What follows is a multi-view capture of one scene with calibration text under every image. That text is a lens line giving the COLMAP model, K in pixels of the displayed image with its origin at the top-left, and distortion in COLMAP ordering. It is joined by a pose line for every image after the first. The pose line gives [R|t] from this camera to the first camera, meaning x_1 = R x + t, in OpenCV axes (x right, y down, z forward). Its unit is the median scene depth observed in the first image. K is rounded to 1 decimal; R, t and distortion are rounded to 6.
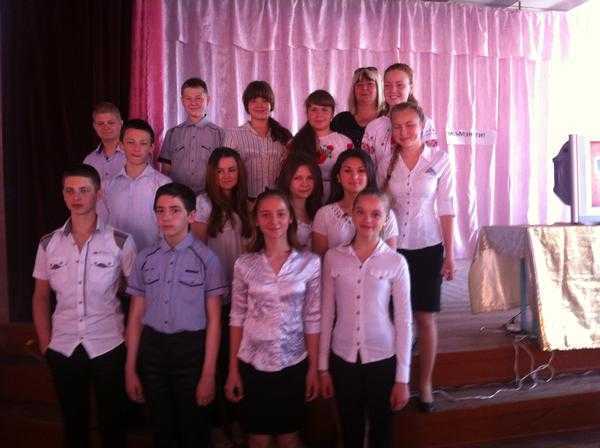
lens RADIAL K [[557.8, 0, 299.3], [0, 557.8, 235.4], [0, 0, 1]] dist [0.077916, -0.247540]
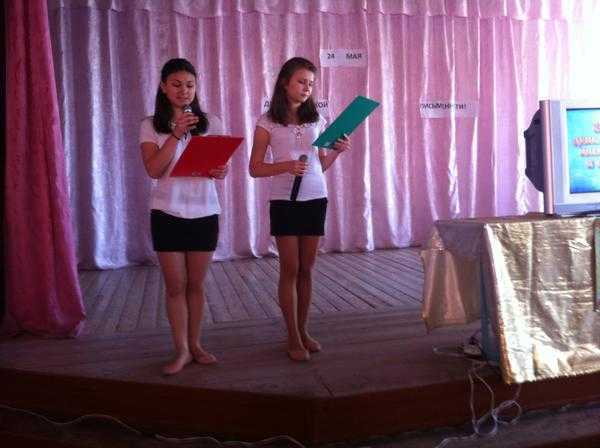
lens RADIAL K [[557.8, 0, 299.3], [0, 557.8, 235.4], [0, 0, 1]] dist [0.077916, -0.247540]
pose [[0.999554, -0.027998, -0.010389, 0.076165], [0.028369, 0.998896, 0.037438, -0.016137], [0.009329, -0.037716, 0.999245, 0.108220]]
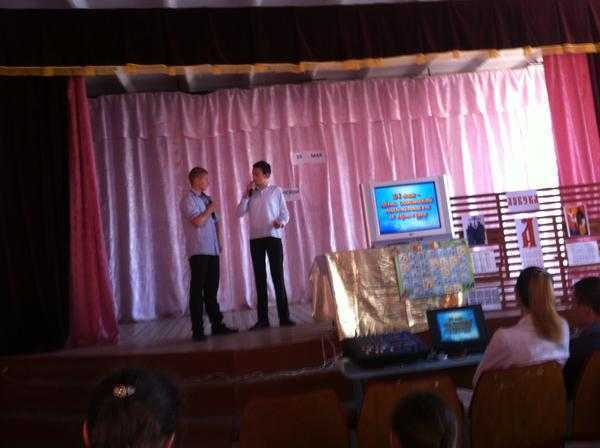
lens RADIAL K [[549.2, 0, 303.5], [0, 549.2, 242.5], [0, 0, 1]] dist [0.110920, -0.447936]
pose [[0.992242, -0.095776, -0.079261, 0.216179], [0.087610, 0.991044, -0.100783, 0.042586], [0.088203, 0.093057, 0.991746, -0.170928]]
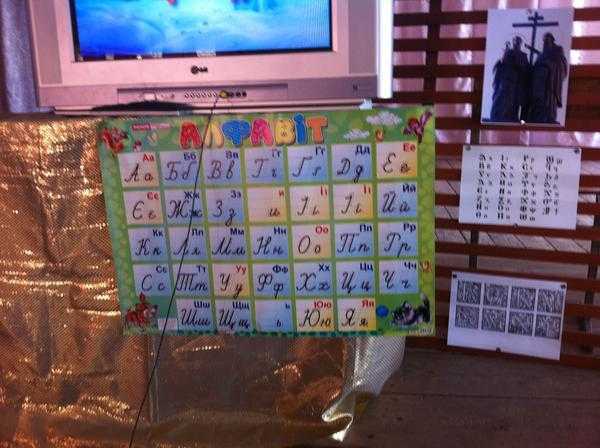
lens RADIAL K [[561.0, 0, 300.0], [0, 561.0, 224.0], [0, 0, 1]] dist [0.063323, -0.225461]
pose [[0.949593, 0.068296, -0.305956, 0.372315], [-0.007002, 0.980358, 0.197103, -0.011381], [0.313408, -0.185025, 0.931419, 0.349276]]
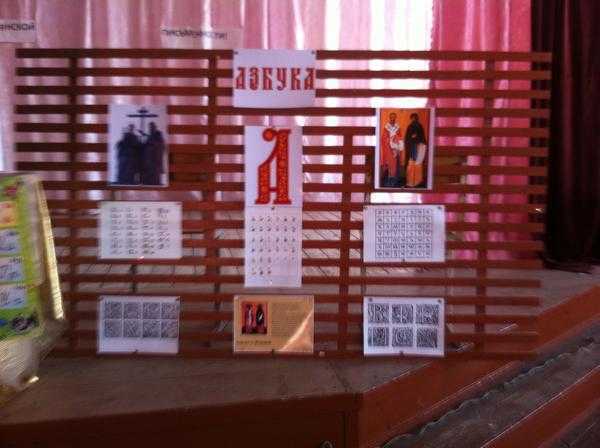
lens RADIAL K [[557.8, 0, 299.3], [0, 557.8, 235.4], [0, 0, 1]] dist [0.077916, -0.247540]
pose [[0.999974, 0.004293, 0.005784, 0.462785], [-0.004985, 0.992091, 0.125422, -0.018185], [-0.005200, -0.125448, 0.992087, 0.286099]]
